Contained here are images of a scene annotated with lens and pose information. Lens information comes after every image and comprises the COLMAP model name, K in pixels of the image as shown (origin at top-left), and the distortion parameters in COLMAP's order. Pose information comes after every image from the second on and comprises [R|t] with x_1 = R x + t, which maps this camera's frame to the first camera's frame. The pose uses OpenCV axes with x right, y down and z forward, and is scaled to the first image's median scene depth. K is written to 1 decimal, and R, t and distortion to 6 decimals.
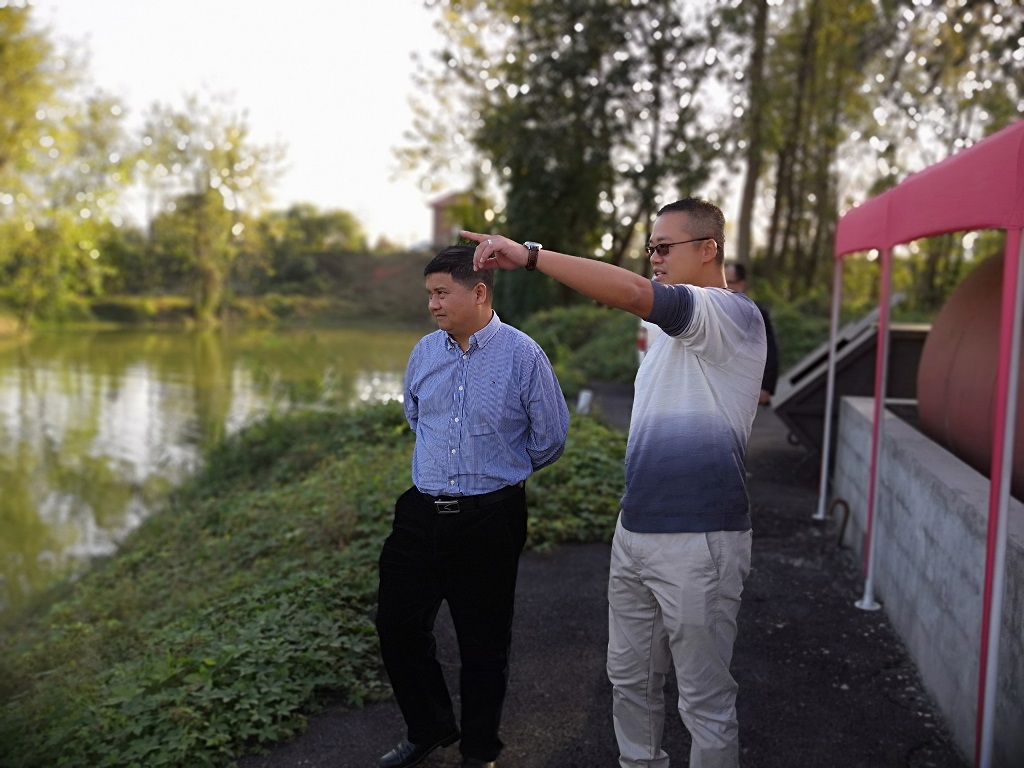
lens RADIAL K [[985.9, 0, 512.0], [0, 985.9, 384.0], [0, 0, 1]] dist [-0.000968, -0.000714]
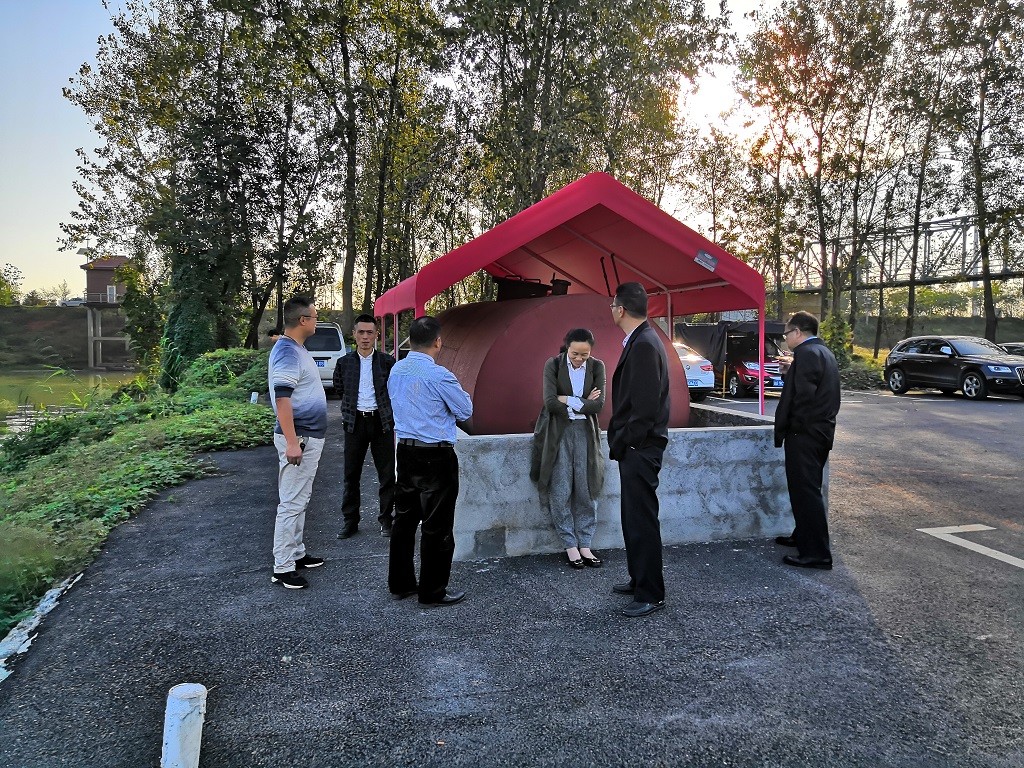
lens RADIAL K [[813.4, 0, 512.0], [0, 813.4, 384.0], [0, 0, 1]] dist [-0.006261, -0.002249]
pose [[0.914725, -0.042488, 0.401837, -0.028057], [0.056418, 0.998145, -0.022888, 0.016392], [-0.400119, 0.043607, 0.915425, -0.168636]]
